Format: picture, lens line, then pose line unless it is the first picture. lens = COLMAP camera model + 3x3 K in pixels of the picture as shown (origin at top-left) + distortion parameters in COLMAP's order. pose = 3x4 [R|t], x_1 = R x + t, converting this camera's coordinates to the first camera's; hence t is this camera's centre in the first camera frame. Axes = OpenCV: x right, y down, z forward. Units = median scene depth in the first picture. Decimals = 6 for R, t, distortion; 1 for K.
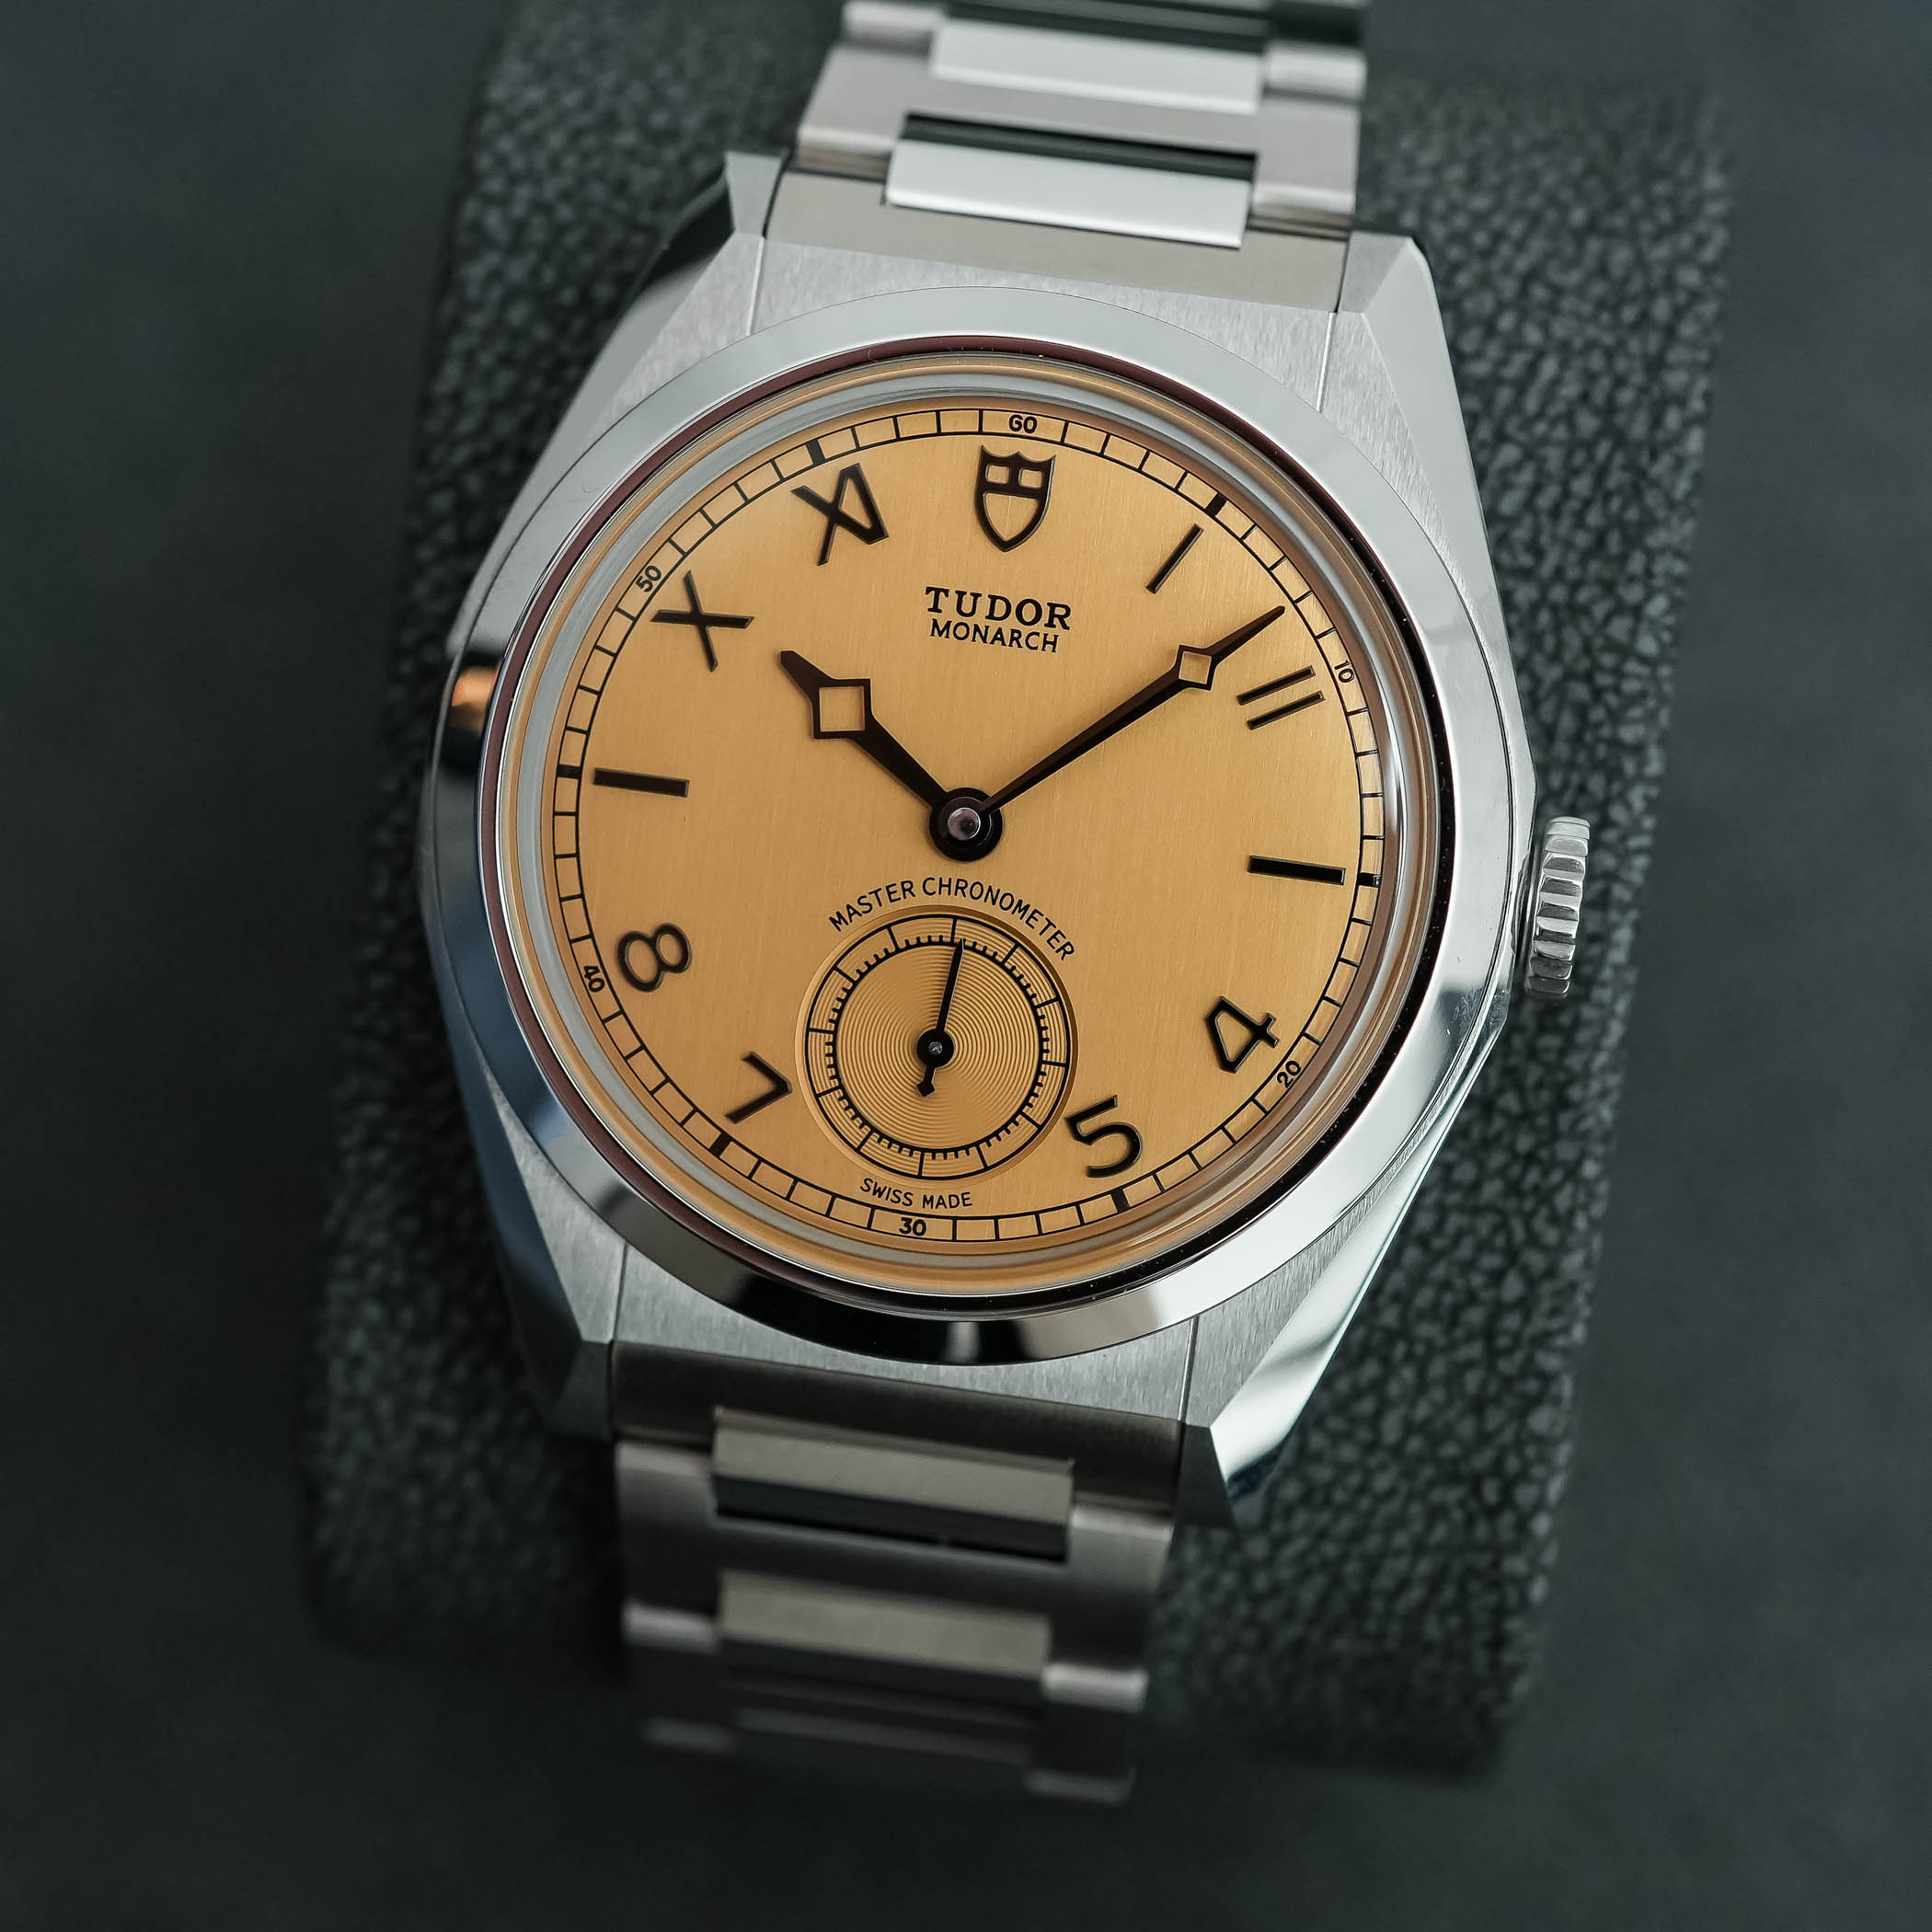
lens RADIAL K [[6325.7, 0, 1031.7], [0, 6325.7, 1023.5], [0, 0, 1]] dist [0.185512, 0.000000]
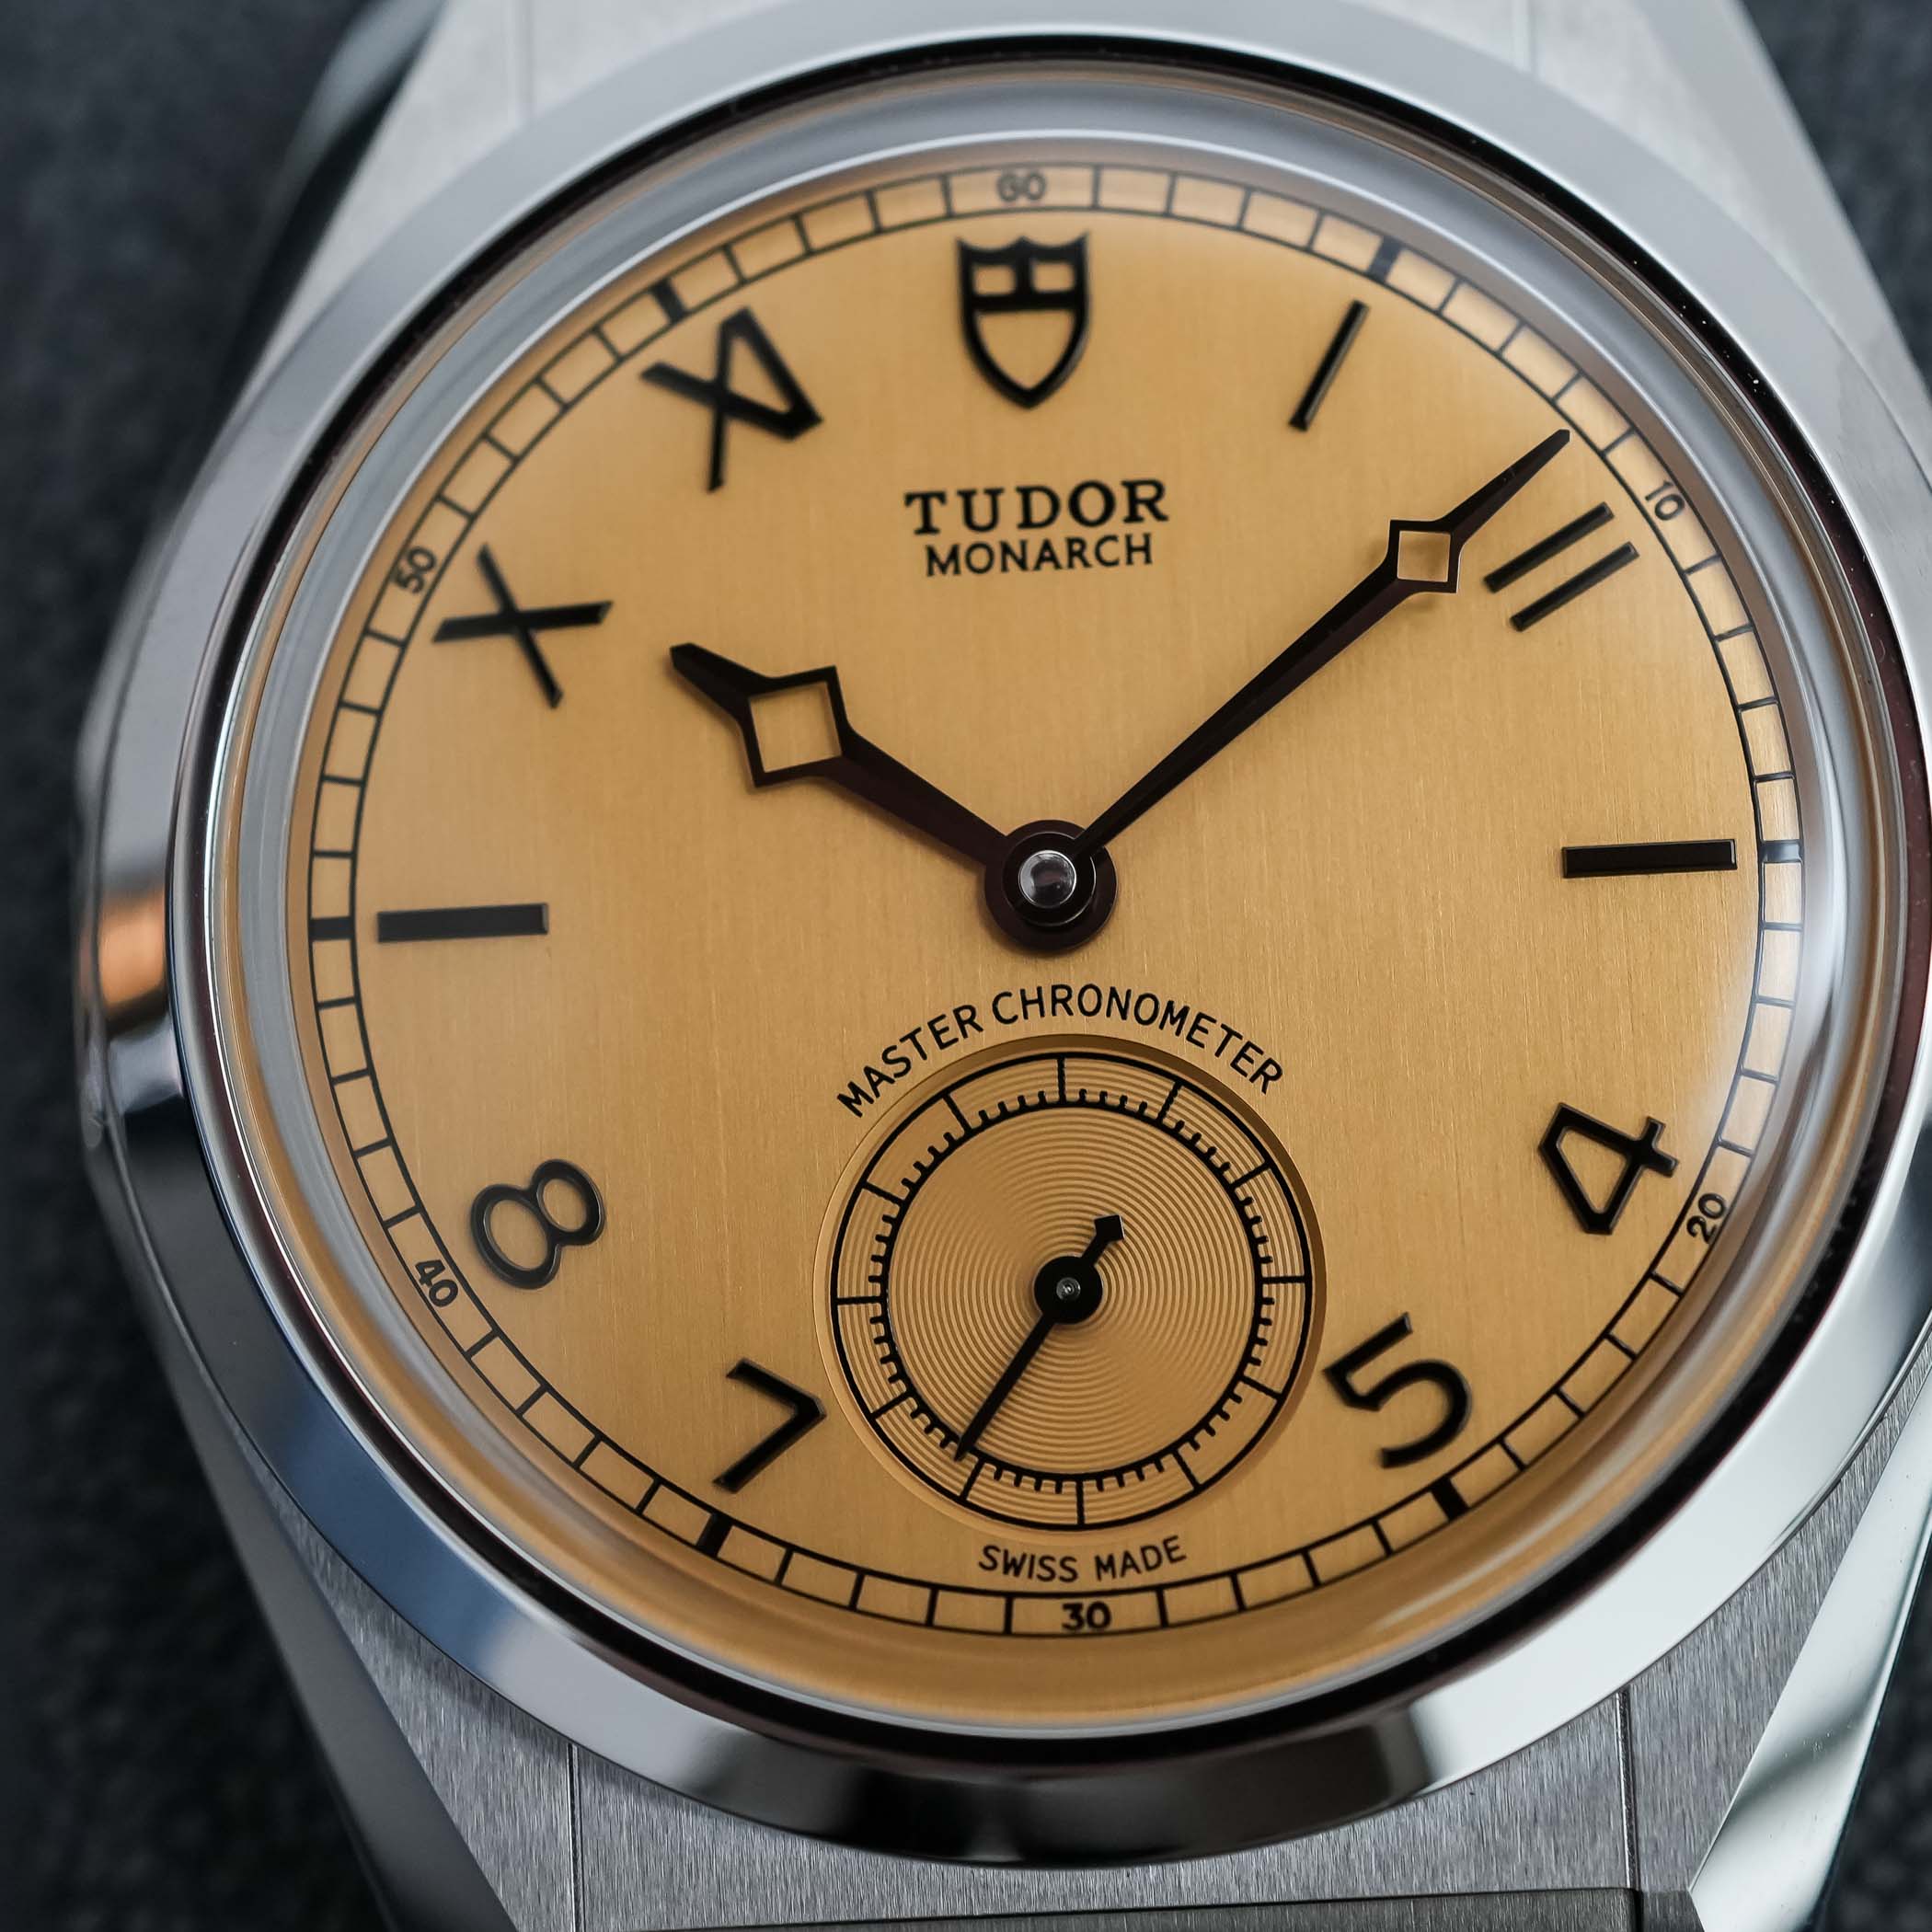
lens RADIAL K [[6325.7, 0, 1111.1], [0, 6325.7, 1016.7], [0, 0, 1]] dist [0.185512, 0.000000]
pose [[0.983257, -0.176431, 0.045584, -0.032512], [0.181480, 0.970698, -0.157514, 0.068436], [-0.016458, 0.163149, 0.986464, 0.450598]]
